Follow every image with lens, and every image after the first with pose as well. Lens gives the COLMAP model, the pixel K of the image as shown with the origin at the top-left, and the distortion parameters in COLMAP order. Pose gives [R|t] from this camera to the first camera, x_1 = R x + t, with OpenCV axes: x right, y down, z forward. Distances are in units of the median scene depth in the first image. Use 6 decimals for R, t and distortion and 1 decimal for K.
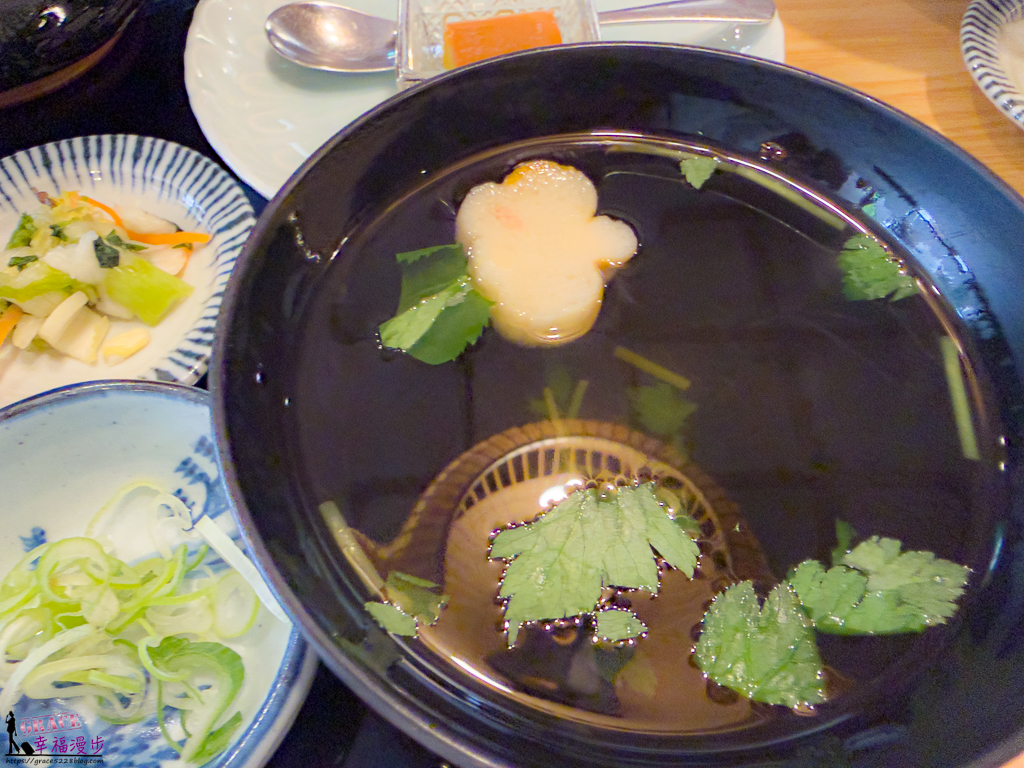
lens RADIAL K [[721.2, 0, 474.6], [0, 721.2, 356.3], [0, 0, 1]] dist [-0.003214, -0.009297]
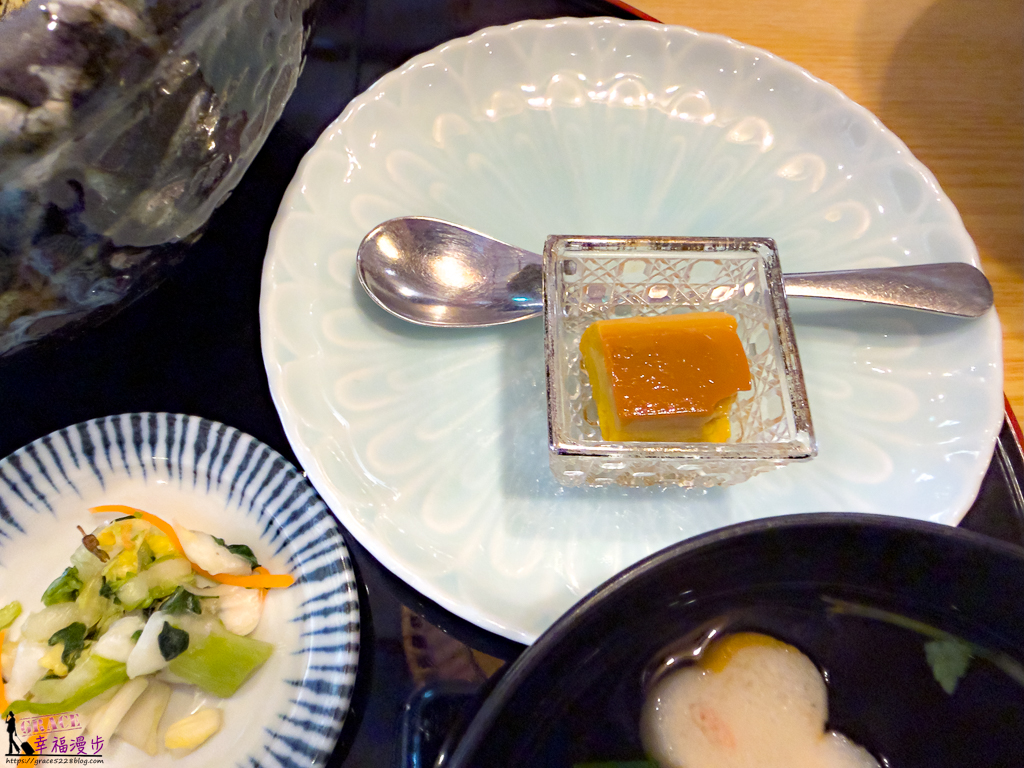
lens RADIAL K [[717.9, 0, 465.3], [0, 717.9, 383.8], [0, 0, 1]] dist [0.004863, -0.002158]
pose [[0.998019, 0.062287, 0.008866, -0.185402], [-0.062865, 0.992888, 0.101097, -0.458800], [-0.002506, -0.101454, 0.994837, 0.203148]]
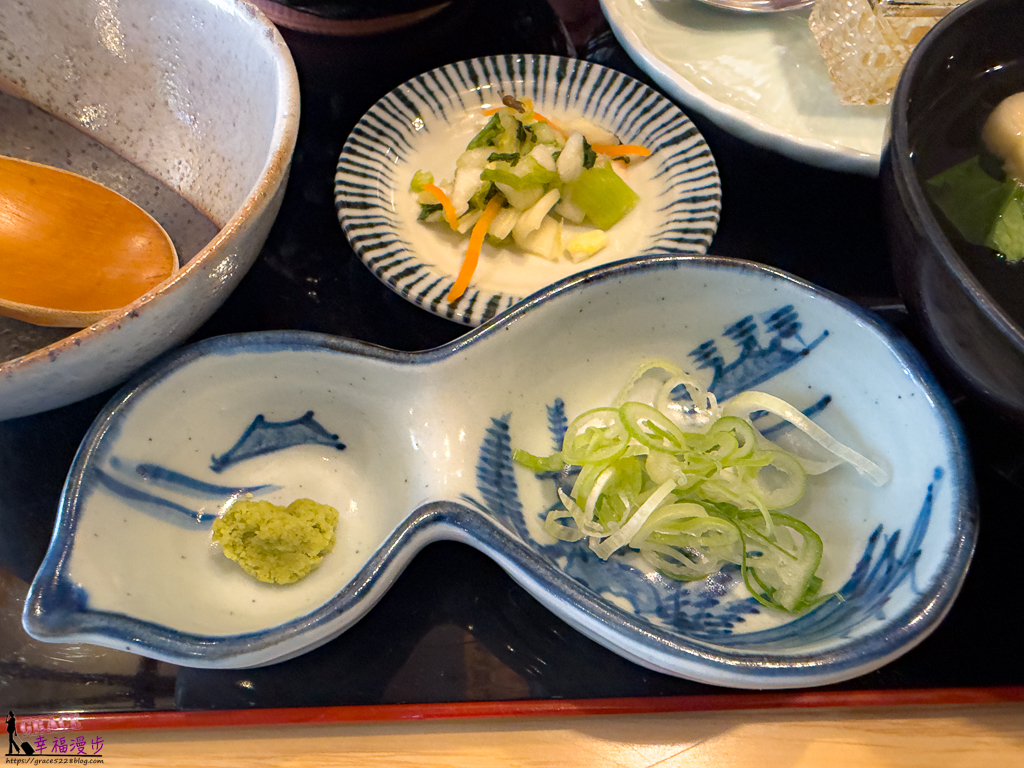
lens RADIAL K [[721.2, 0, 474.6], [0, 721.2, 356.3], [0, 0, 1]] dist [-0.003214, -0.009297]
pose [[0.996722, 0.070830, -0.039093, -0.533656], [-0.071609, 0.997254, -0.018882, 0.159228], [0.037649, 0.021619, 0.999057, -0.039032]]
